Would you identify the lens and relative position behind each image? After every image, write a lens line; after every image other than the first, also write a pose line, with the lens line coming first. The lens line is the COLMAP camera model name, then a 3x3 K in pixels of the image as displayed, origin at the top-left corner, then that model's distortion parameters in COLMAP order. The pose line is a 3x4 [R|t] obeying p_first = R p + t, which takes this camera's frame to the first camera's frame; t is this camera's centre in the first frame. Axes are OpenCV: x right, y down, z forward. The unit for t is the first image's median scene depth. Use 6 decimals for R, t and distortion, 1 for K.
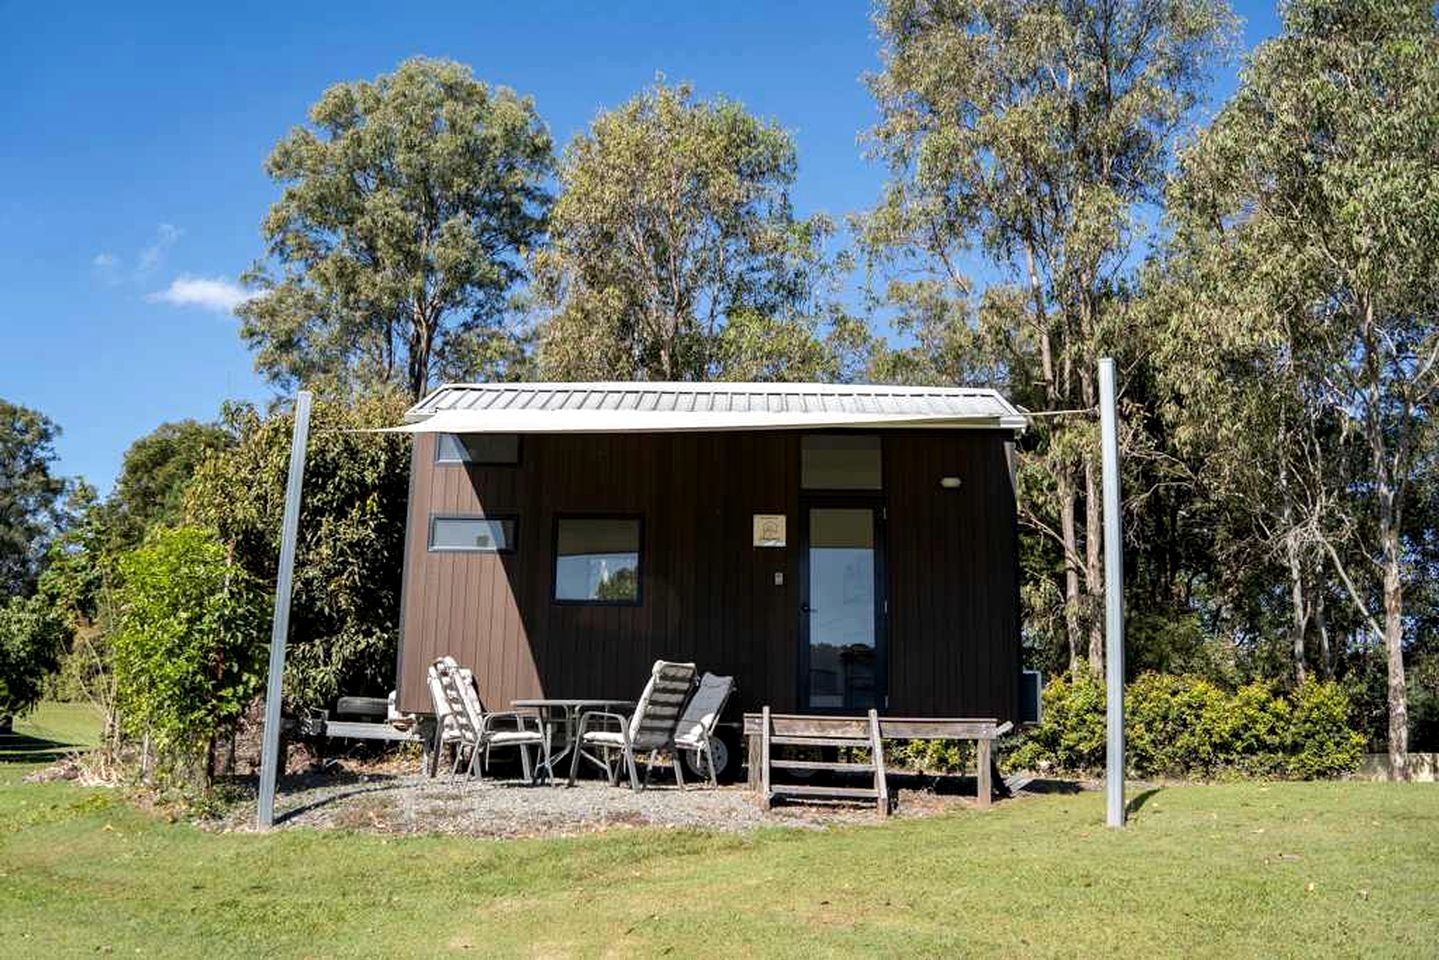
lens RADIAL K [[1176.5, 0, 719.5], [0, 1176.5, 480.0], [0, 0, 1]] dist [-0.192697, 0.086561]
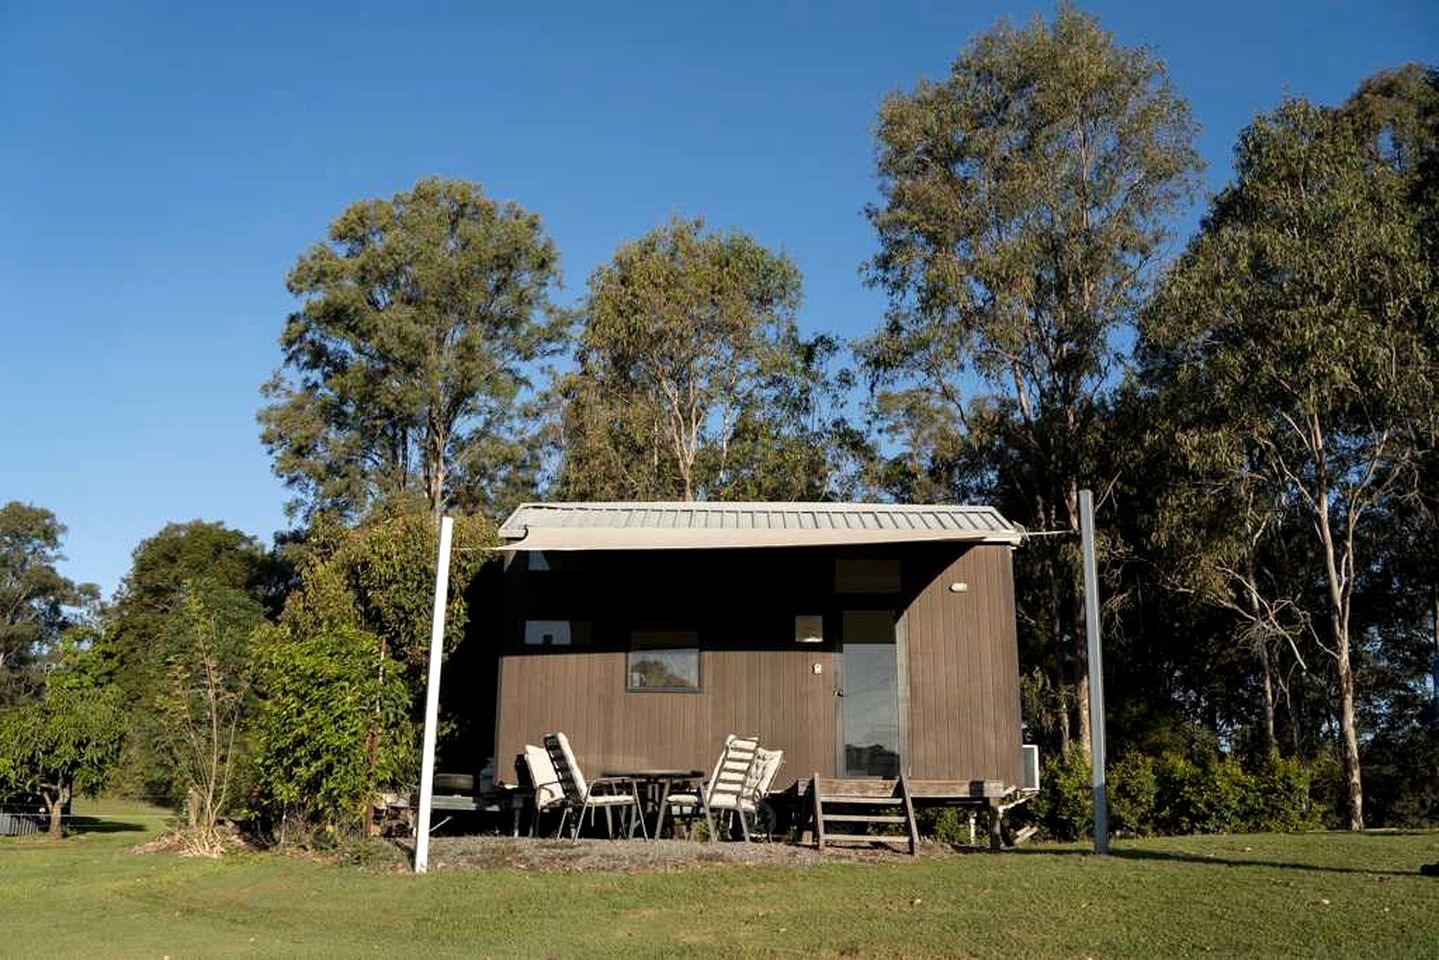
lens RADIAL K [[1176.5, 0, 719.5], [0, 1176.5, 480.0], [0, 0, 1]] dist [-0.192697, 0.086561]
pose [[0.999932, -0.001253, 0.011557, -0.048034], [0.002228, 0.996403, -0.084713, -0.005559], [-0.011409, 0.084733, 0.996338, -0.151753]]
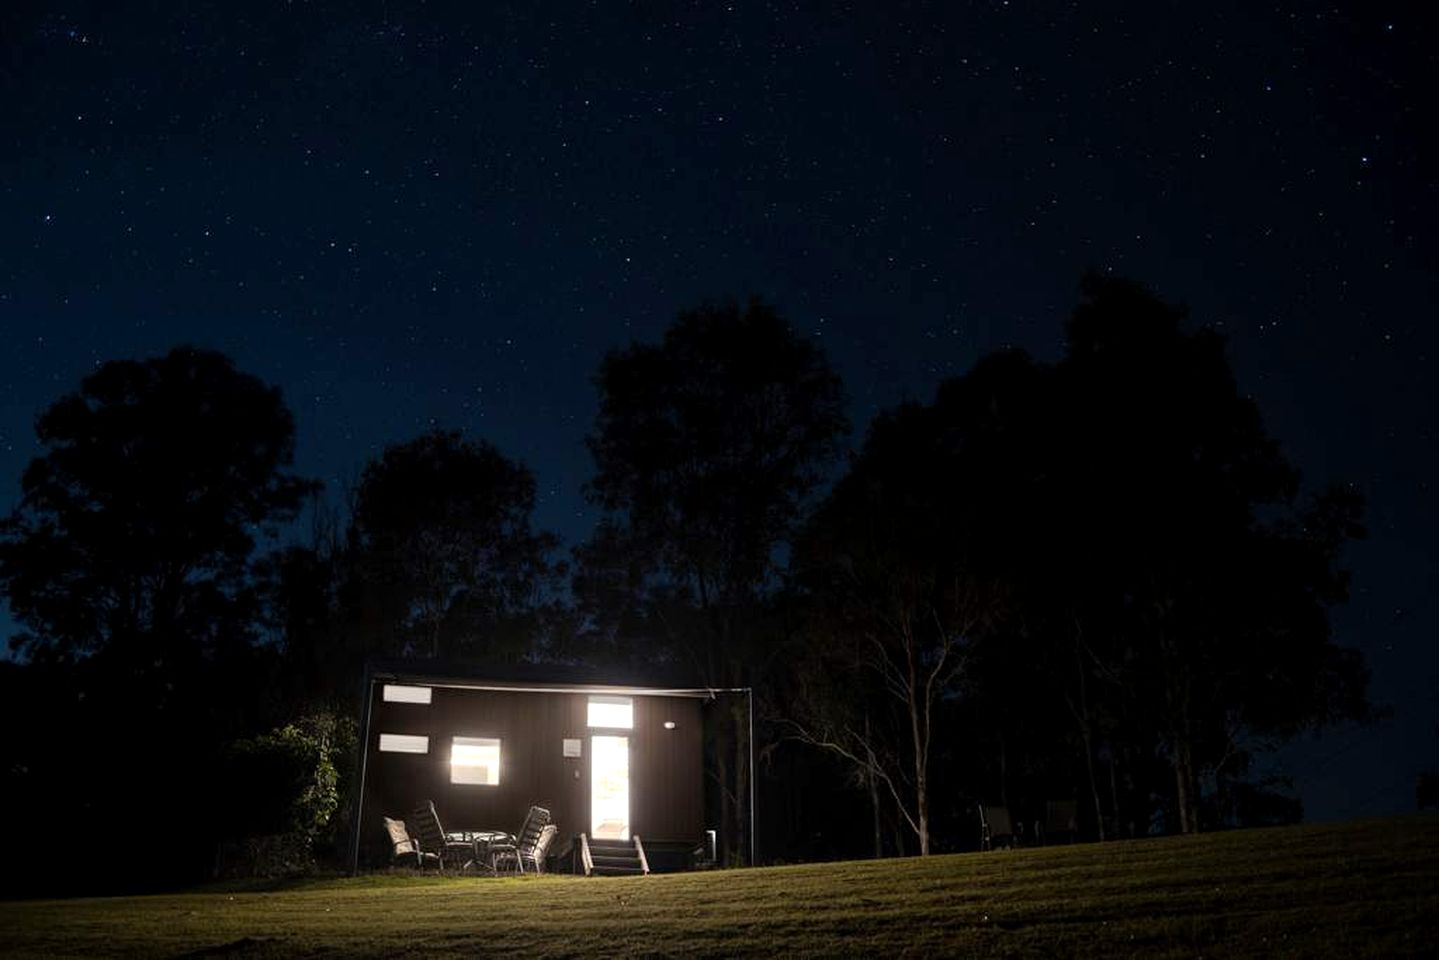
lens RADIAL K [[1176.5, 0, 719.5], [0, 1176.5, 480.0], [0, 0, 1]] dist [-0.192697, 0.086561]
pose [[0.958204, 0.085009, 0.273165, -0.211037], [-0.021132, 0.973255, -0.228753, 0.034325], [-0.285306, 0.213420, 0.934373, -0.702221]]
